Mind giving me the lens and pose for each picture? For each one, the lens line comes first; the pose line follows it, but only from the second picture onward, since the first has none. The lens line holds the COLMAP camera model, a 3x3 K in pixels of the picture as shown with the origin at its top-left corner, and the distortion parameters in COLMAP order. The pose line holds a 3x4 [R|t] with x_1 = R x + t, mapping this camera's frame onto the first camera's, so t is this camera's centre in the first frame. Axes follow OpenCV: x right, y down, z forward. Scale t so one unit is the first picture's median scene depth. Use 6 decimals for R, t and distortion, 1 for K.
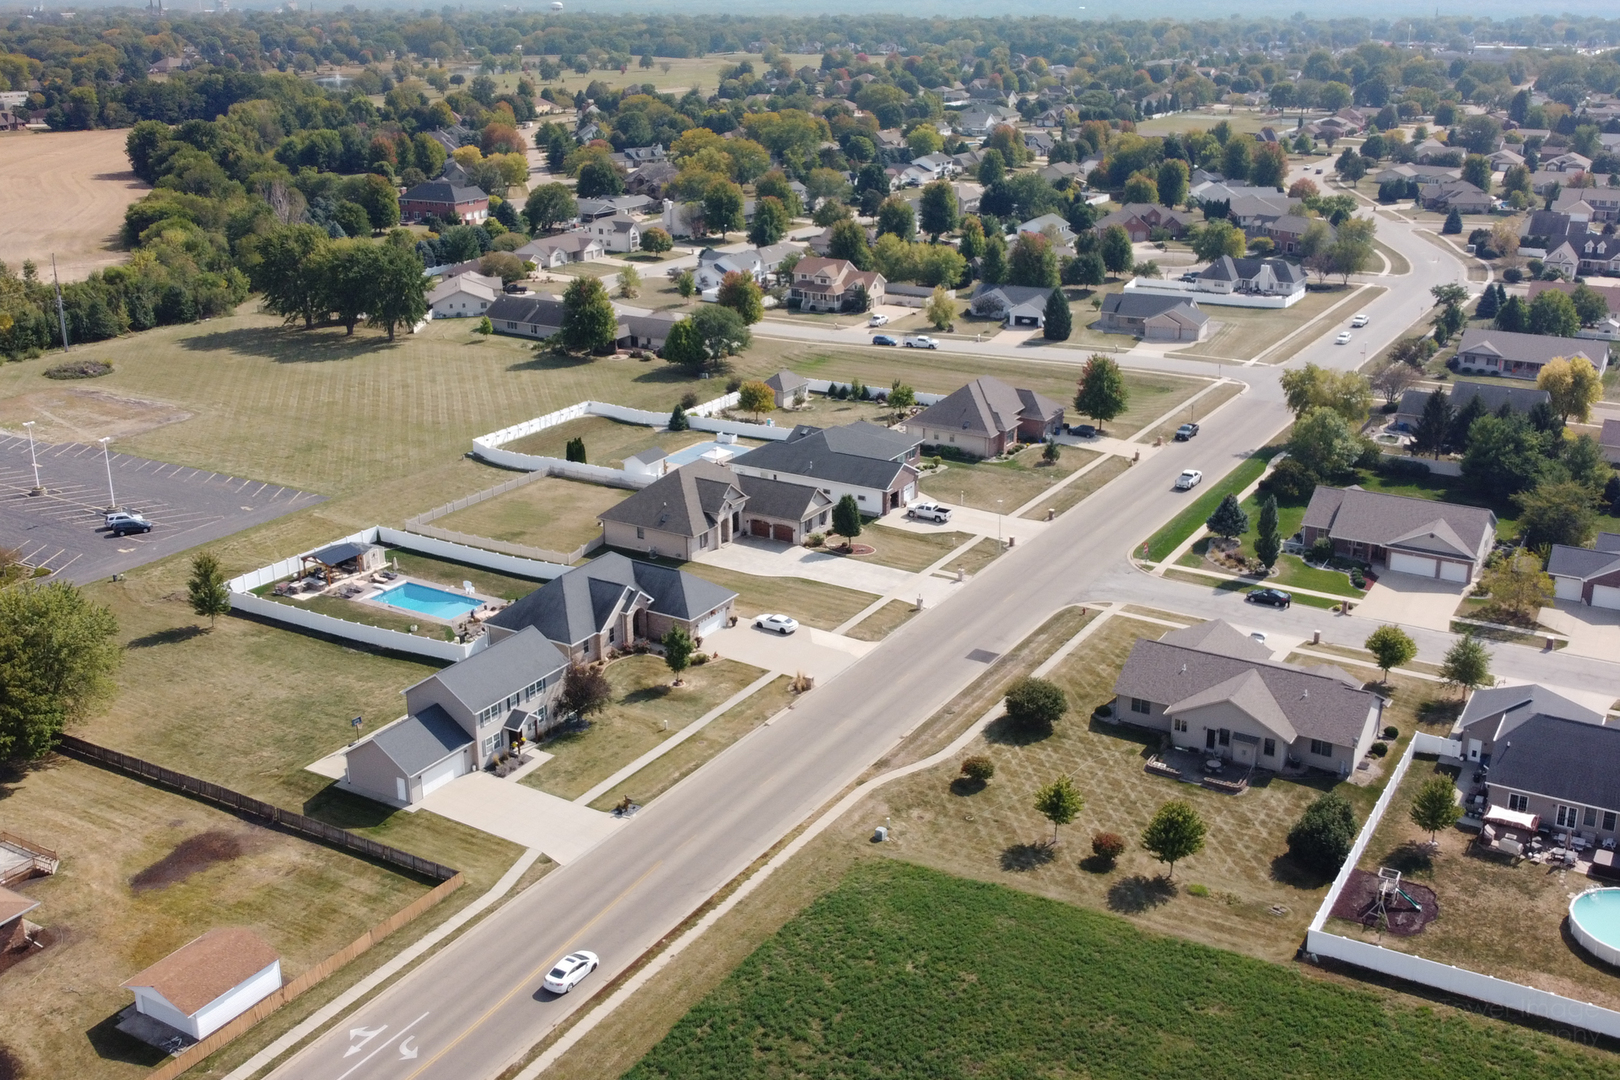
lens RADIAL K [[1431.0, 0, 810.0], [0, 1431.0, 540.0], [0, 0, 1]] dist [-0.003239, 0.004390]
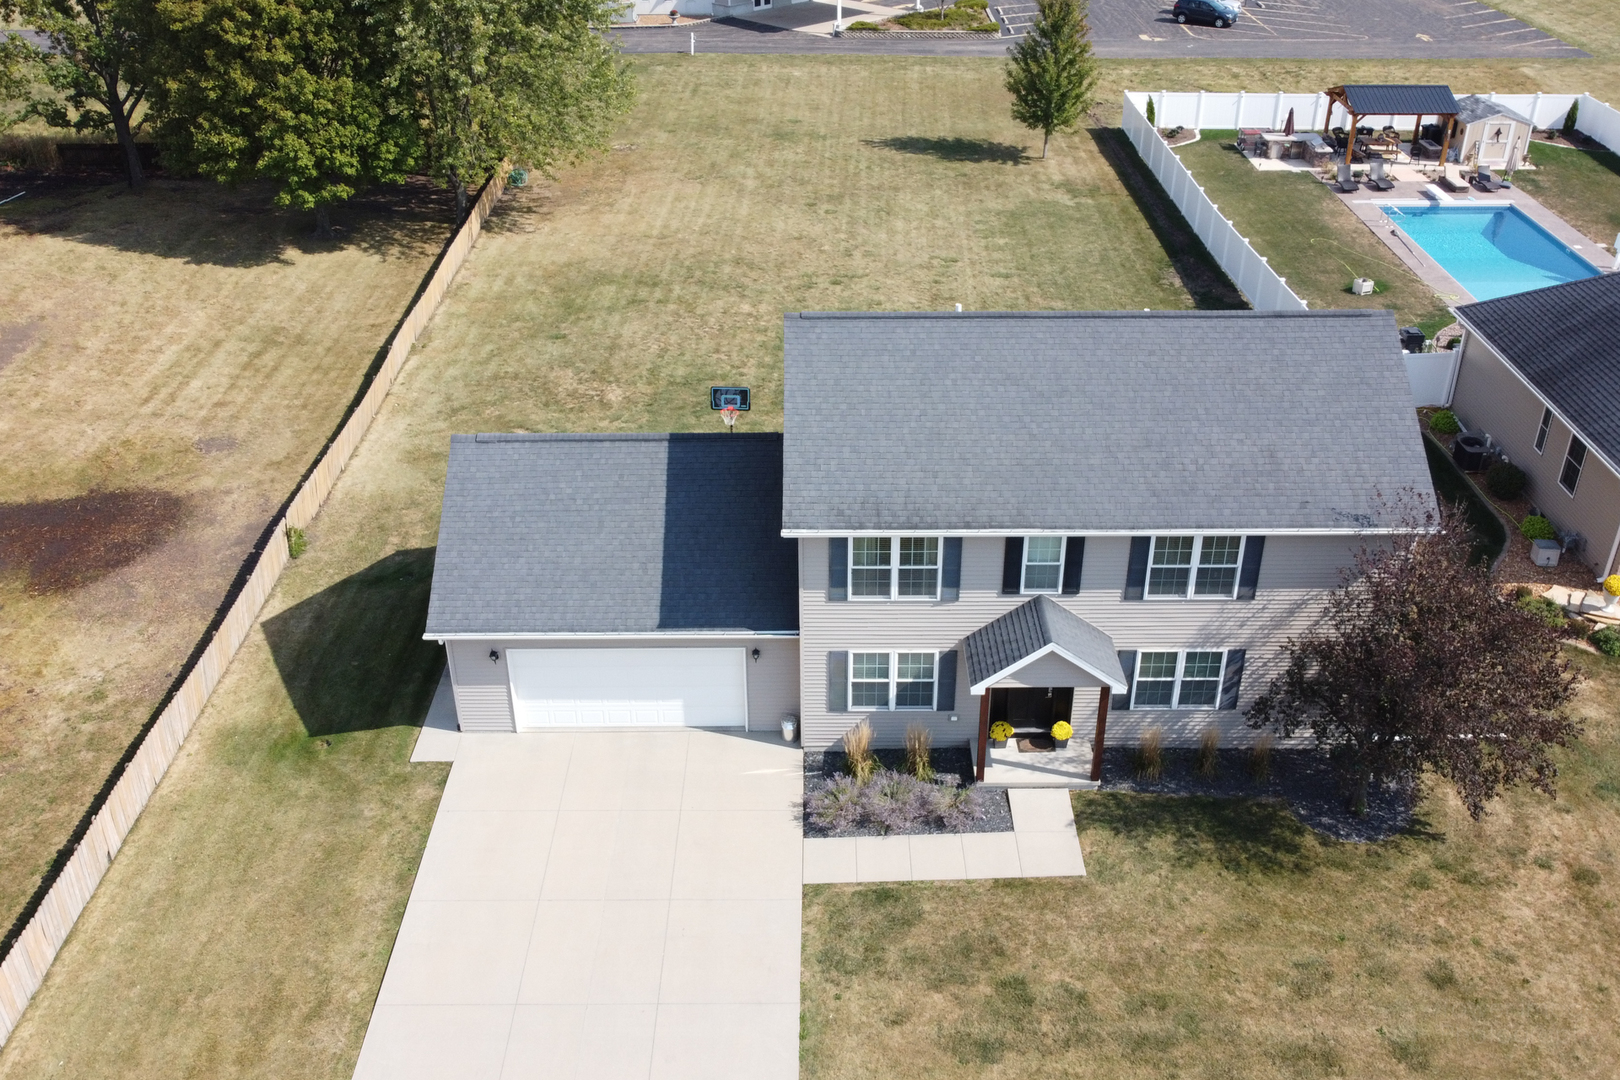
lens RADIAL K [[1431.0, 0, 810.0], [0, 1431.0, 540.0], [0, 0, 1]] dist [-0.003239, 0.004390]
pose [[0.508858, 0.440098, -0.739849, -0.059604], [-0.276269, 0.897467, 0.343843, 0.040379], [0.815315, 0.029430, 0.578269, 0.825538]]
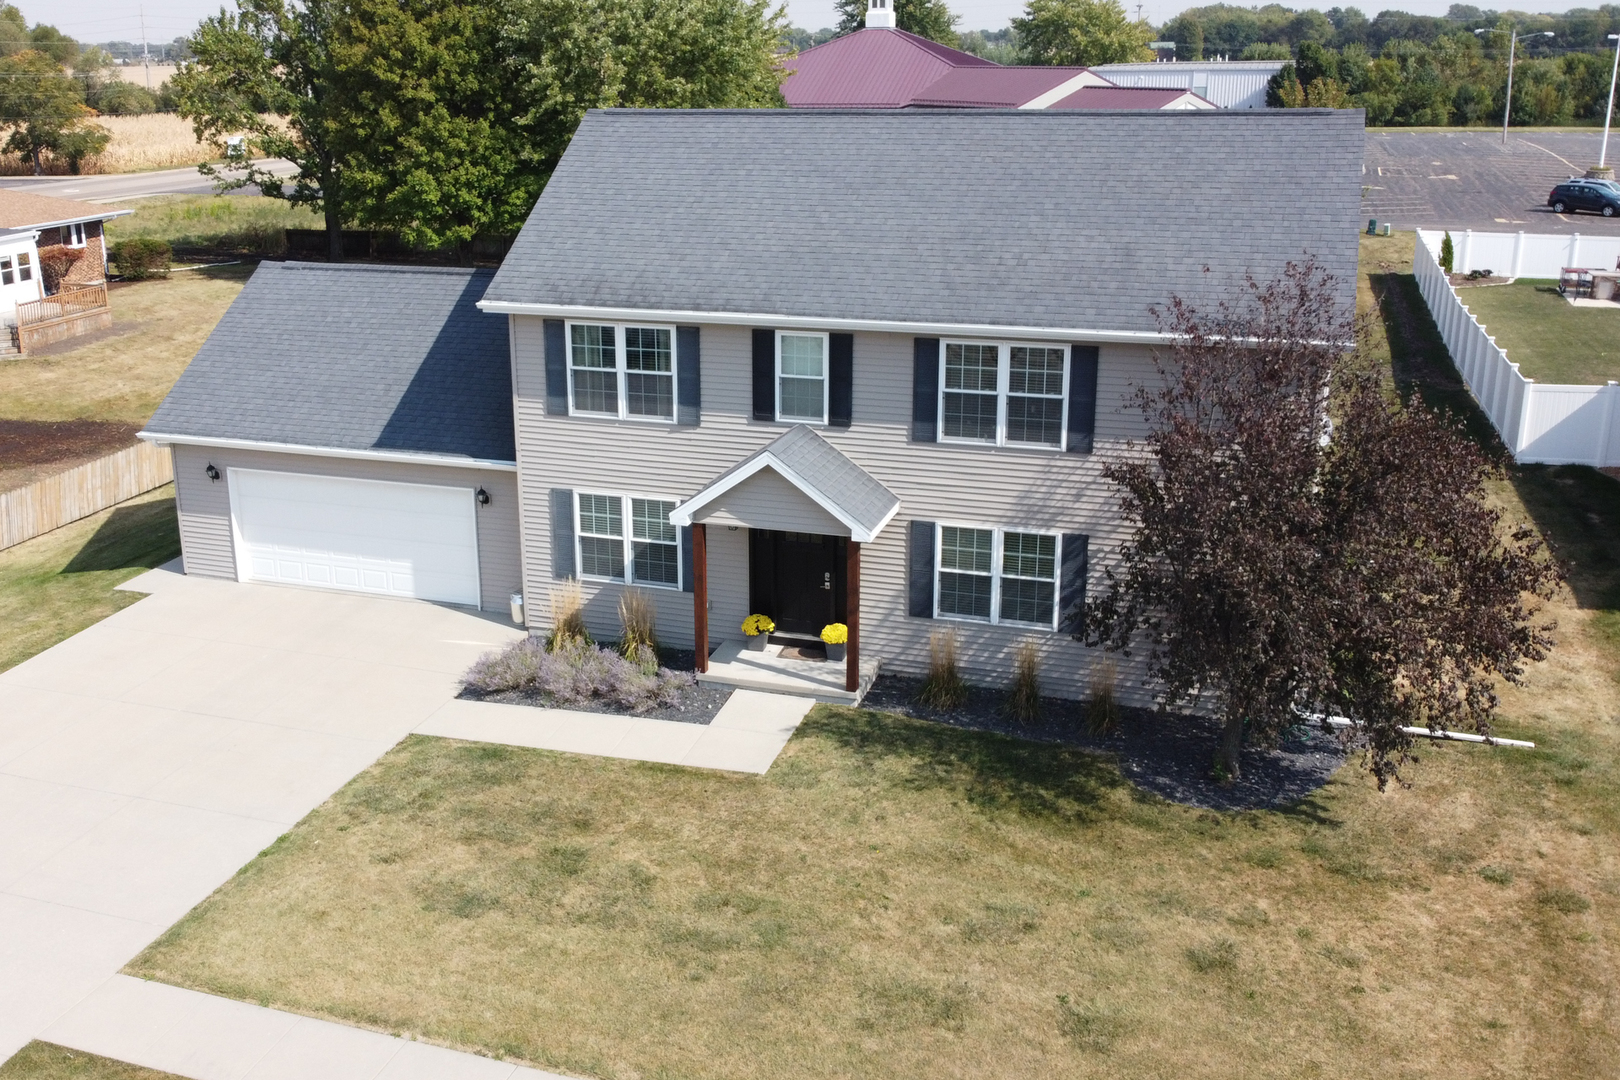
lens RADIAL K [[1529.1, 0, 804.9], [0, 1529.1, 598.4], [0, 0, 1]] dist [-0.003321, 0.019742]
pose [[0.188100, 0.293938, -0.937133, -0.028316], [-0.304467, 0.924611, 0.228898, 0.092682], [0.933765, 0.242271, 0.263414, 0.942580]]
